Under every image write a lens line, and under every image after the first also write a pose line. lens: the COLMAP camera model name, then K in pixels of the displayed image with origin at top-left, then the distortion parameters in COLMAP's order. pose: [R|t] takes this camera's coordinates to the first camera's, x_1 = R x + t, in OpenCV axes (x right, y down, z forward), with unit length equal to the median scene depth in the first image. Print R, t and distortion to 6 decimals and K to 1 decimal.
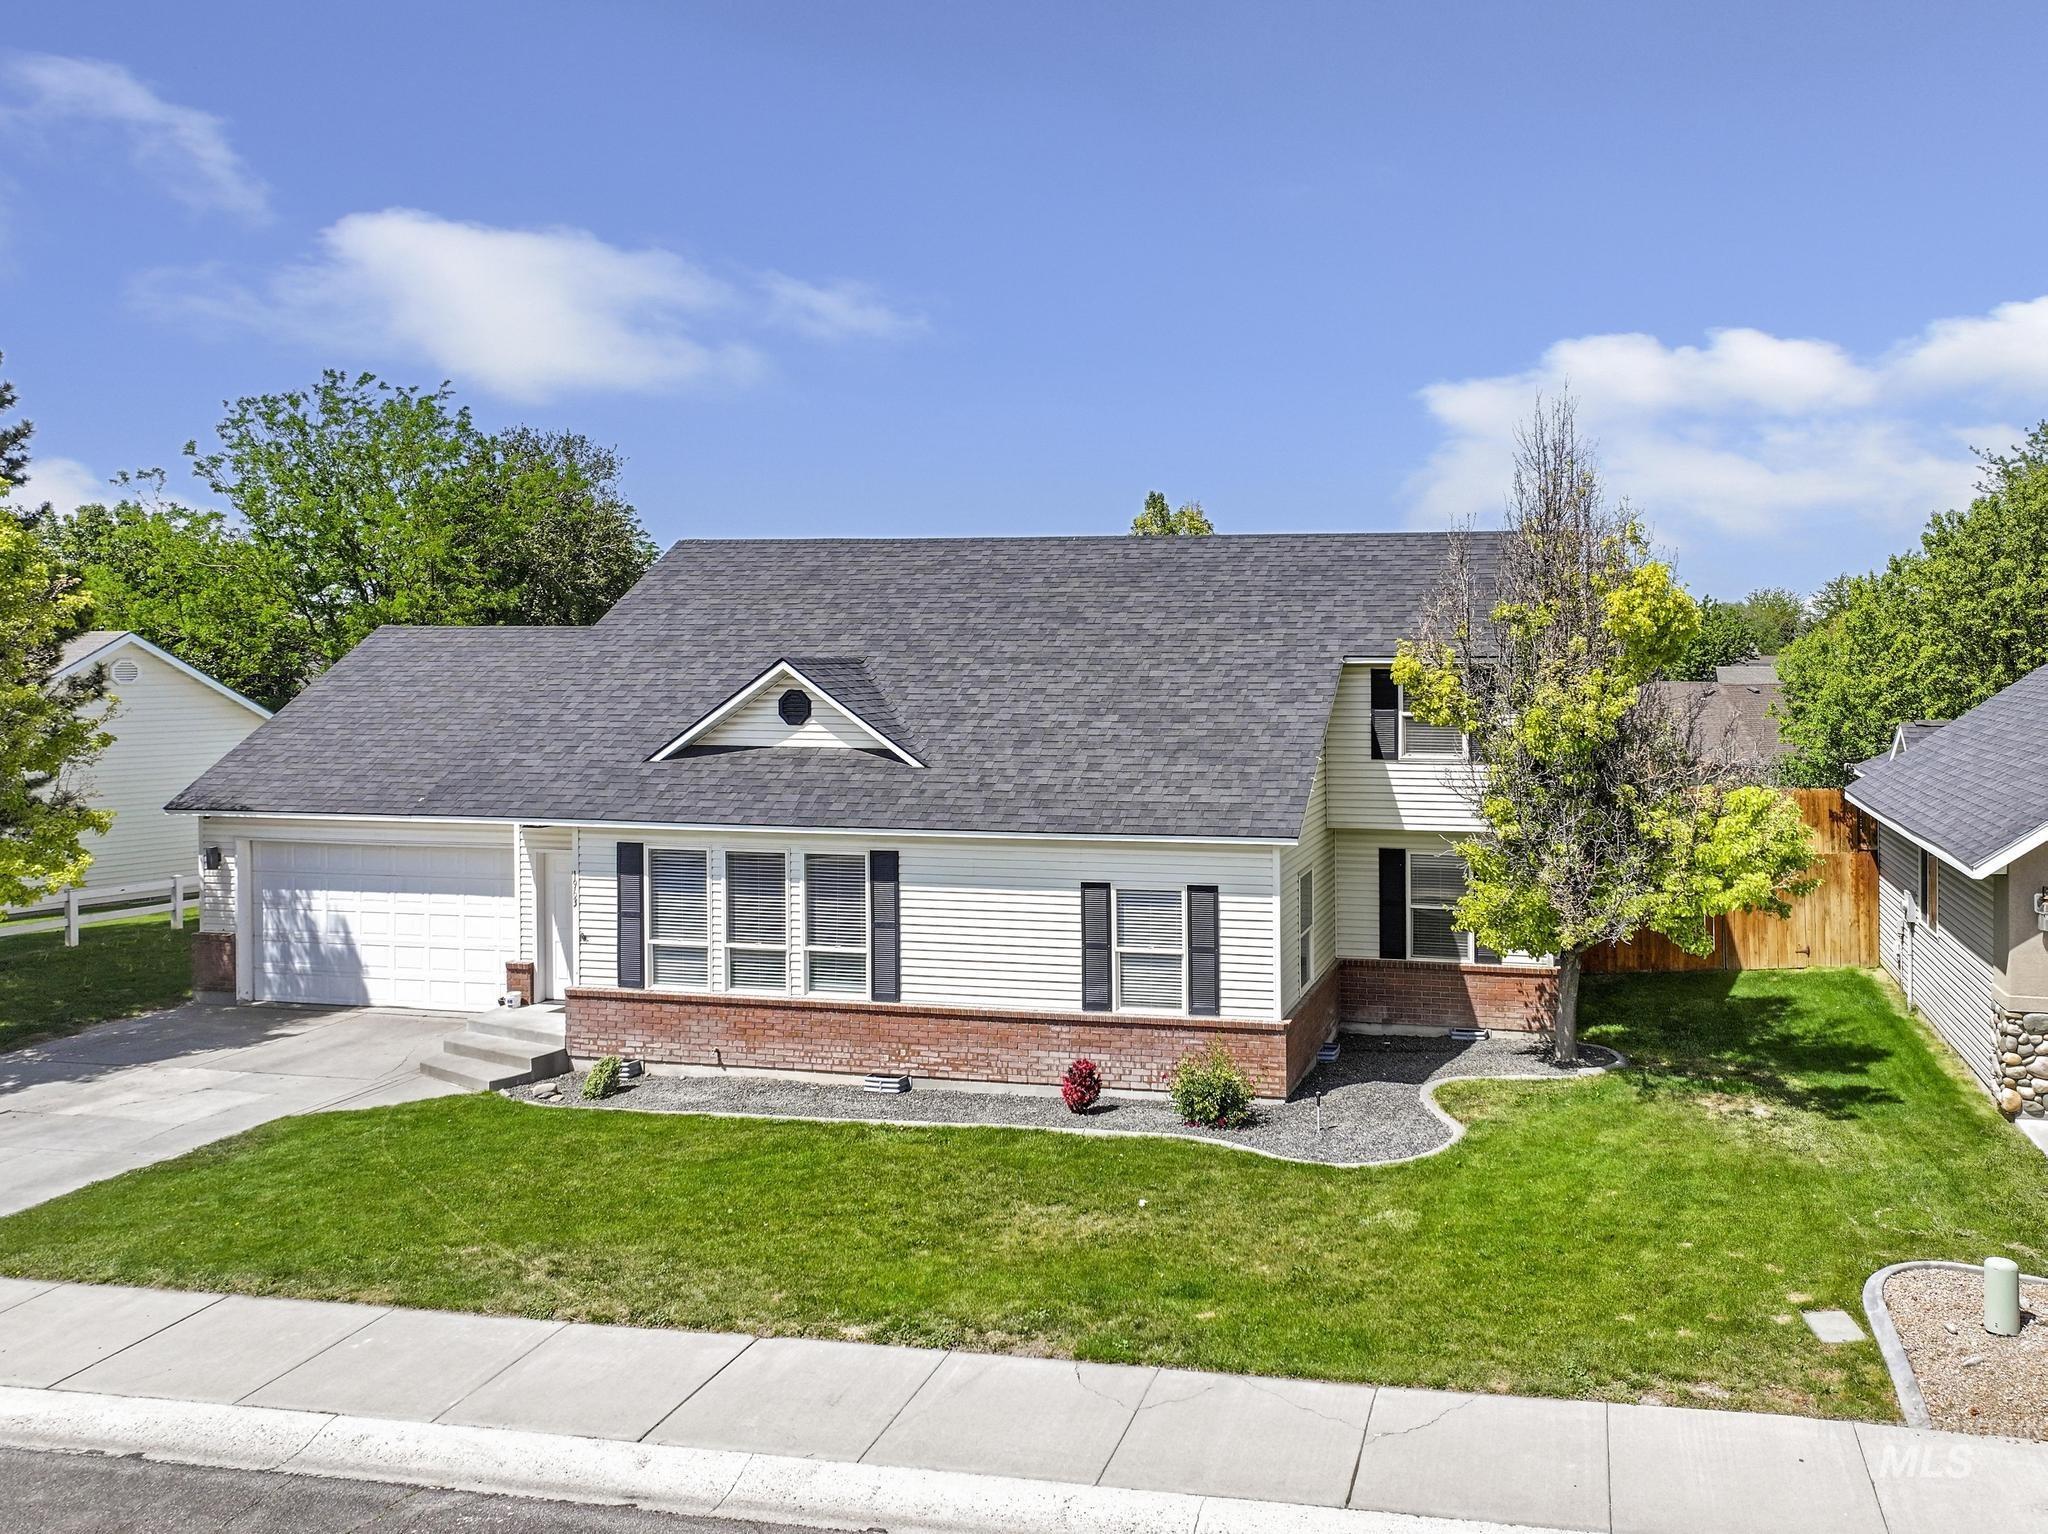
lens RADIAL K [[1515.0, 0, 1293.4], [0, 1515.0, 686.2], [0, 0, 1]] dist [0.000057, 0.006605]
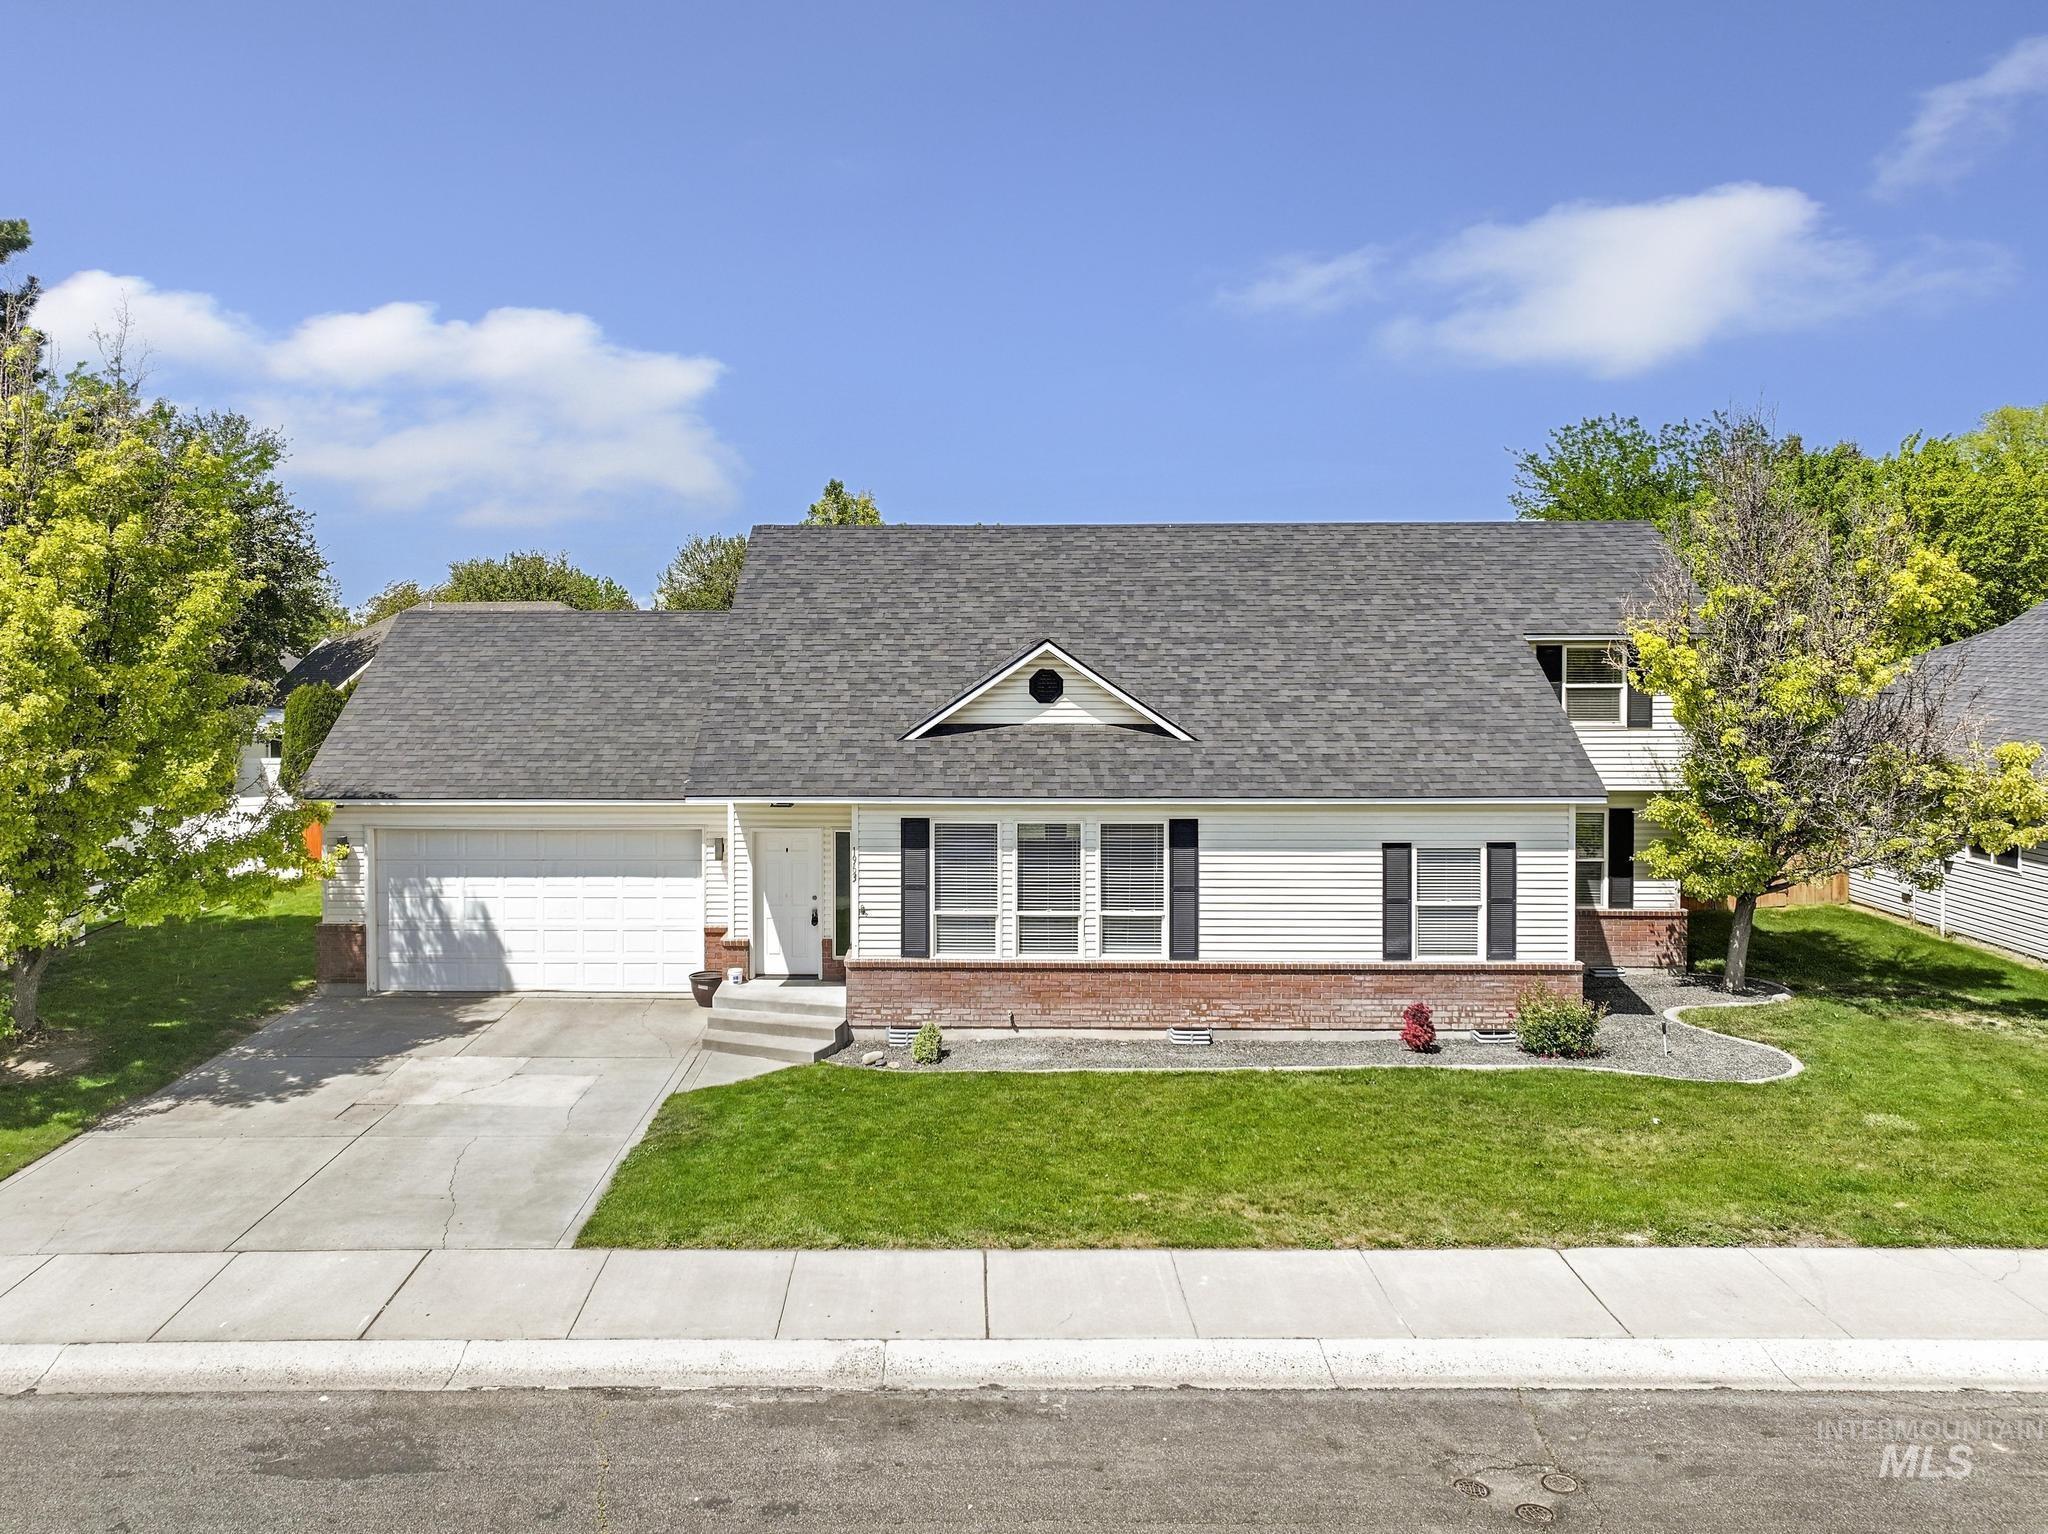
lens RADIAL K [[1461.1, 0, 925.3], [0, 1461.1, 695.9], [0, 0, 1]] dist [0.004017, 0.000250]
pose [[0.987804, -0.011203, 0.155299, -0.609289], [0.008328, 0.999782, 0.019151, 0.000890], [-0.155480, -0.017624, 0.987682, 0.015426]]
